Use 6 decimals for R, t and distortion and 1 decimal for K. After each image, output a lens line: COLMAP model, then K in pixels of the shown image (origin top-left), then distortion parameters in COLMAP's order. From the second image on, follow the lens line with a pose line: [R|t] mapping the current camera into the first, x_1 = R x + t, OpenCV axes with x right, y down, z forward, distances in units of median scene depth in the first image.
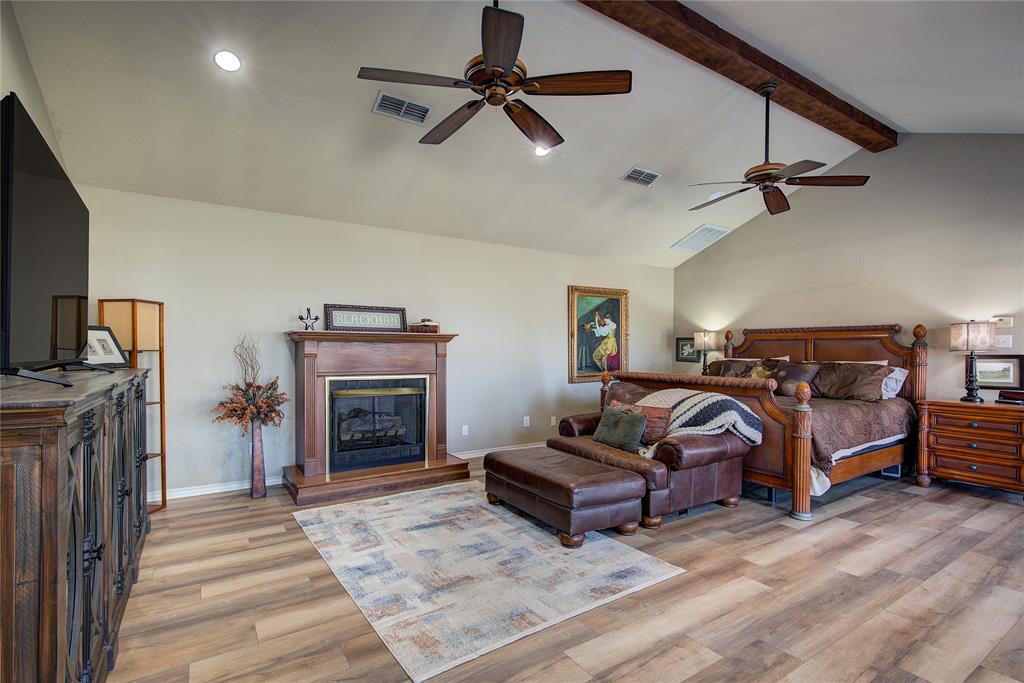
lens RADIAL K [[473.2, 0, 483.0], [0, 473.2, 349.3], [0, 0, 1]] dist [0.001459, -0.000090]
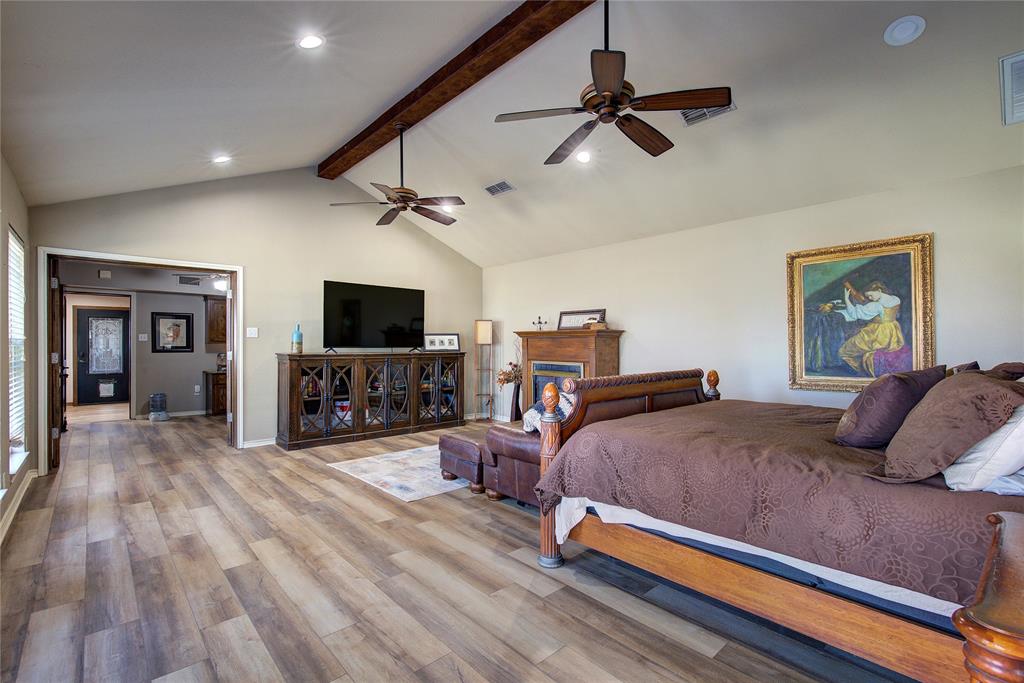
lens RADIAL K [[447.5, 0, 512.0], [0, 447.5, 341.5], [0, 0, 1]] dist [0.002921, 0.000252]
pose [[0.202736, -0.005640, -0.979217, 1.350407], [0.004846, 0.999977, -0.004756, 0.002073], [0.979221, -0.003781, 0.202759, 0.783310]]
